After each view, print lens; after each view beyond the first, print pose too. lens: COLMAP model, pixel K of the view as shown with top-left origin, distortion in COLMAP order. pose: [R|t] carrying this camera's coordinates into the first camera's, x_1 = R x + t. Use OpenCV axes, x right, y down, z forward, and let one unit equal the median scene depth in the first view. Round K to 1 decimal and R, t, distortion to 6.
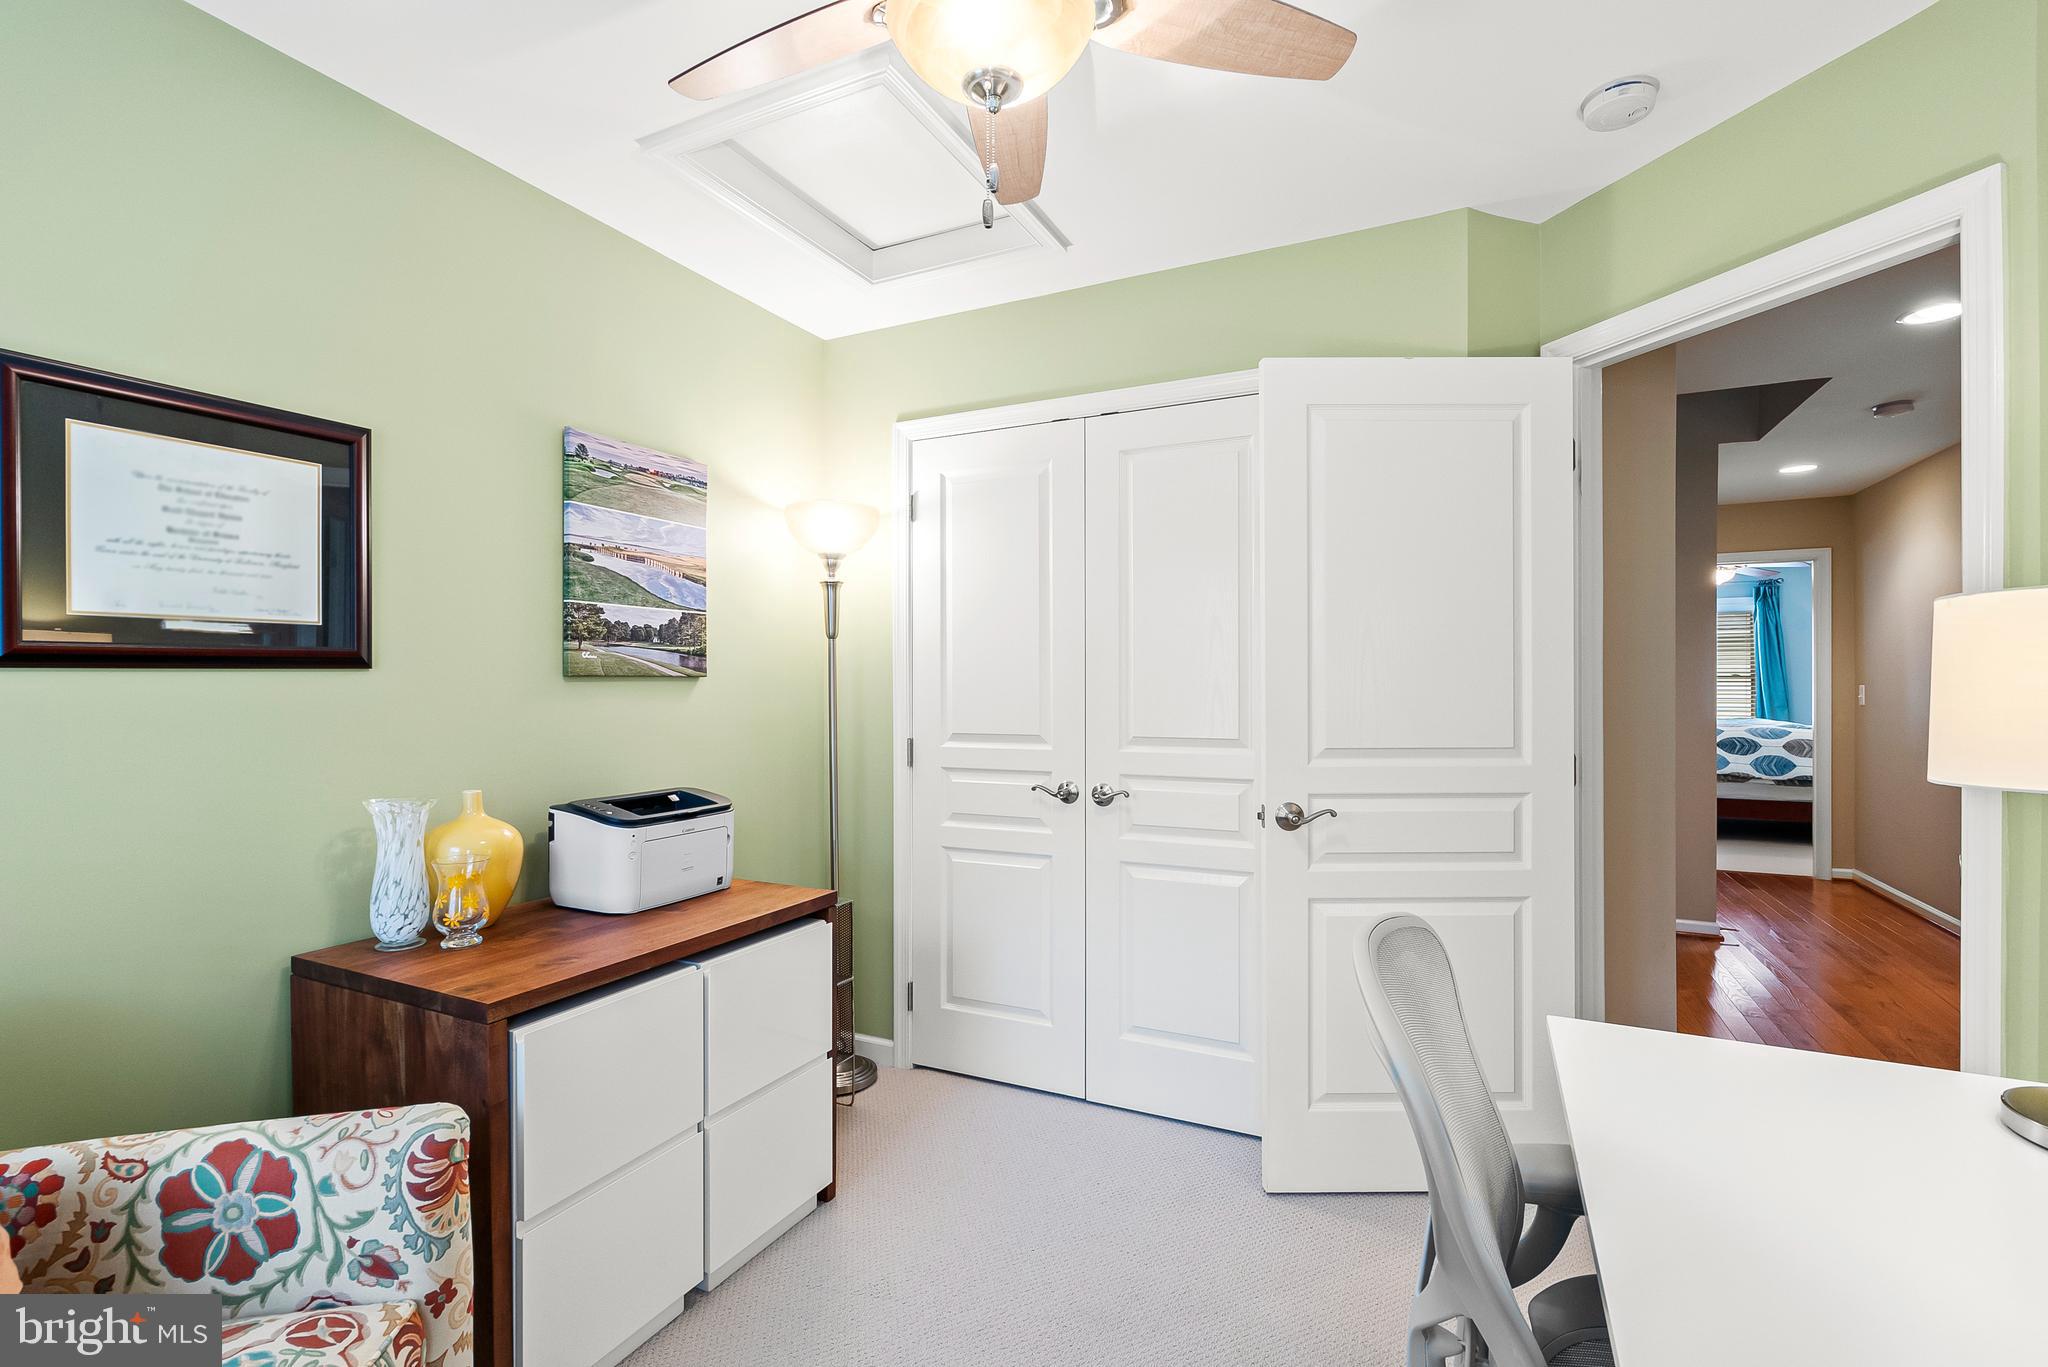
lens RADIAL K [[926.4, 0, 1031.8], [0, 926.4, 686.6], [0, 0, 1]] dist [-0.006401, 0.000739]
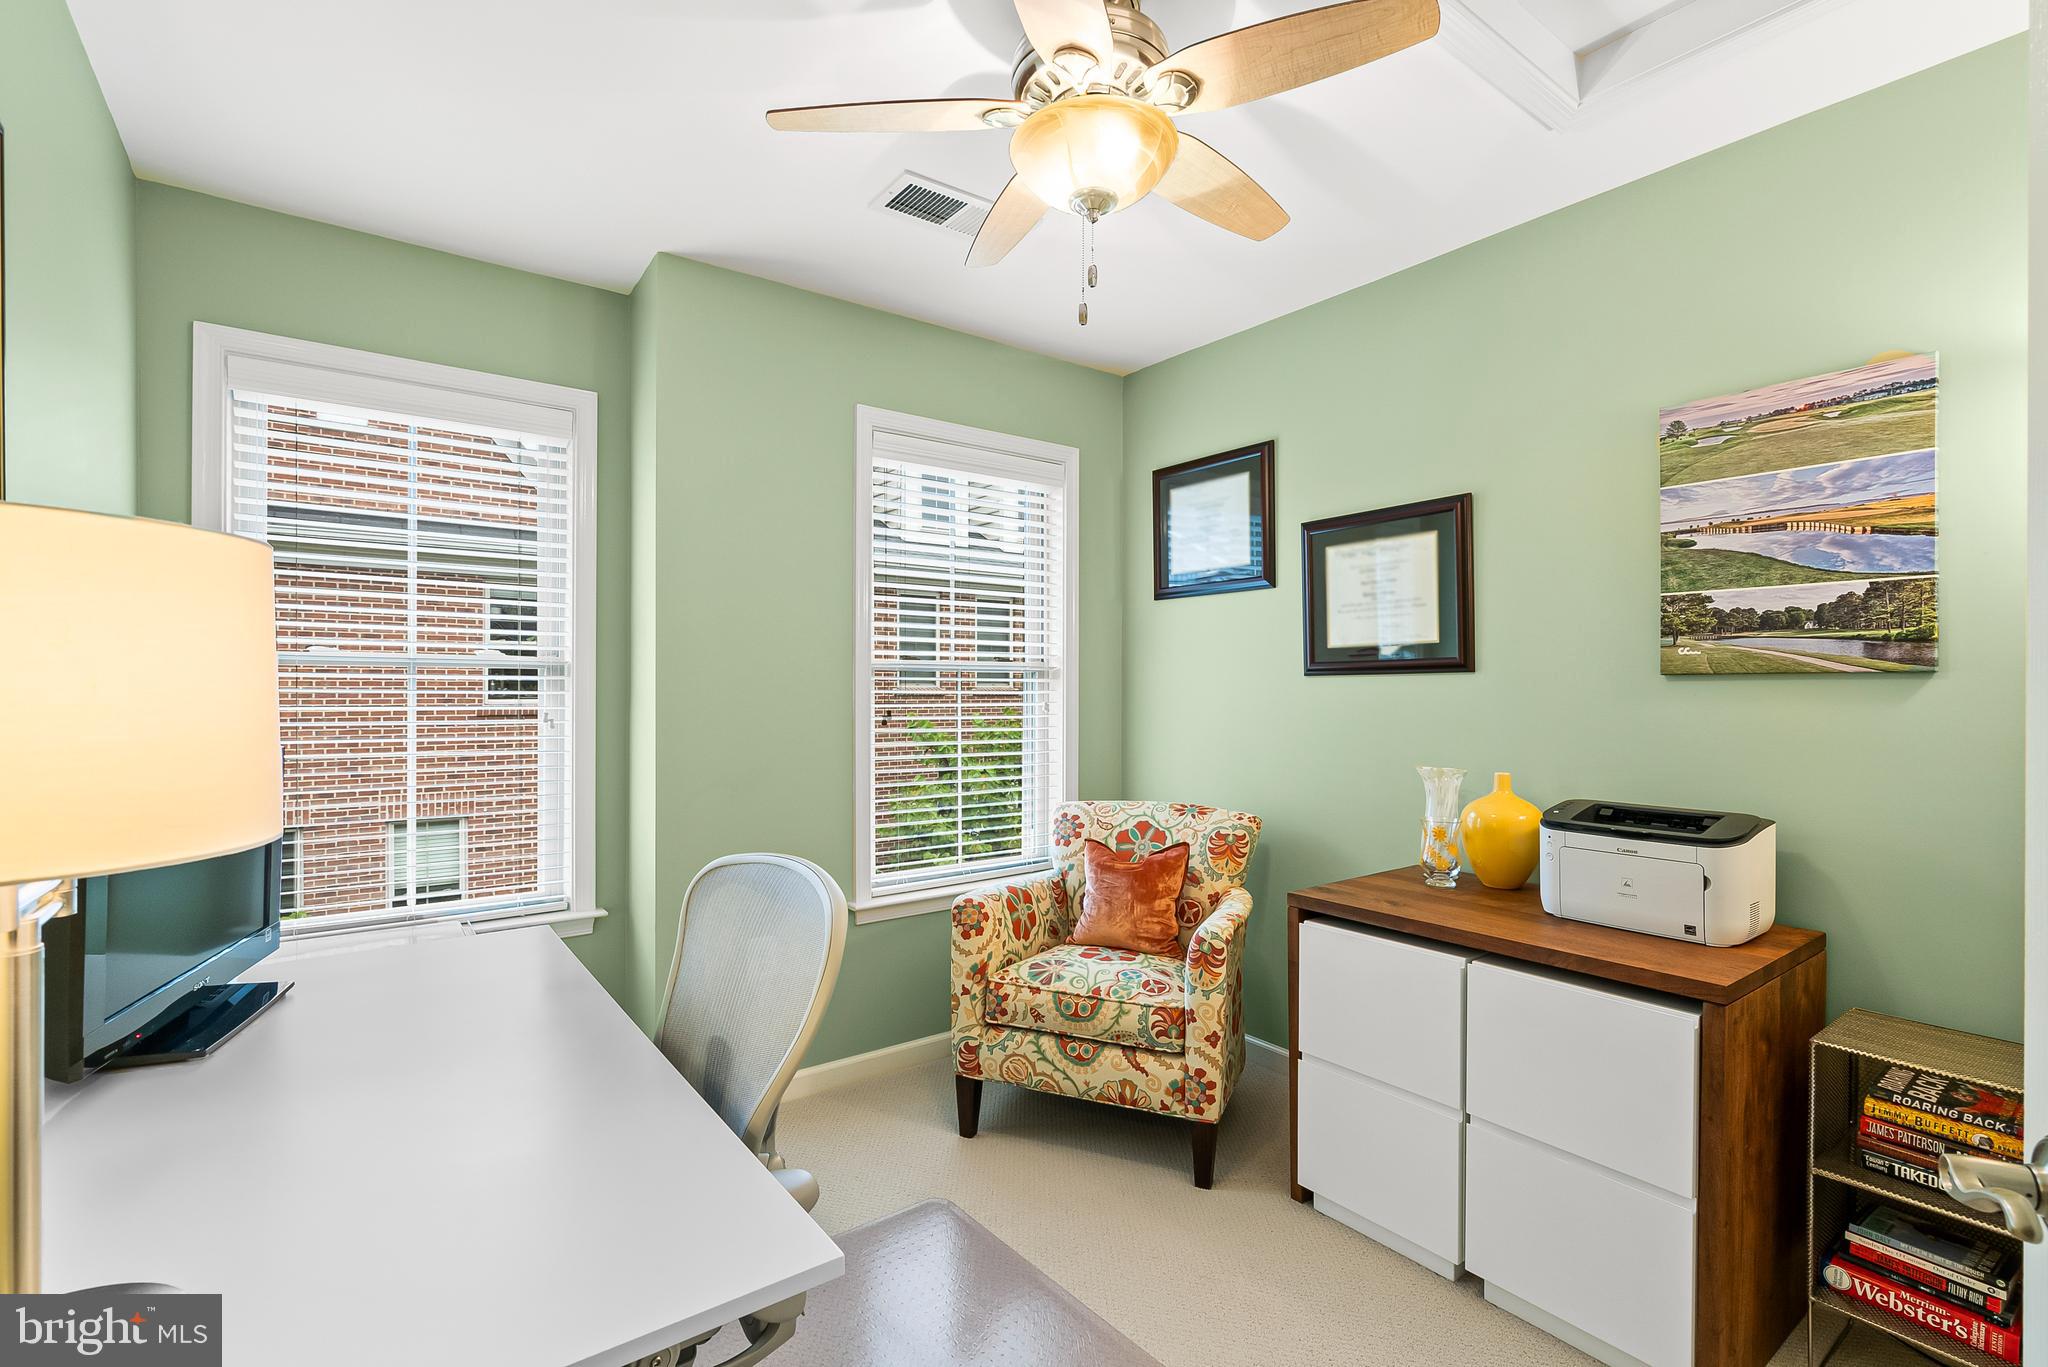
lens RADIAL K [[926.4, 0, 1031.8], [0, 926.4, 686.6], [0, 0, 1]] dist [-0.006401, 0.000739]
pose [[-0.469063, 0.009915, -0.883109, 0.606398], [0.003961, 0.999951, 0.009123, -0.009934], [0.883156, 0.000781, -0.469079, 0.841701]]
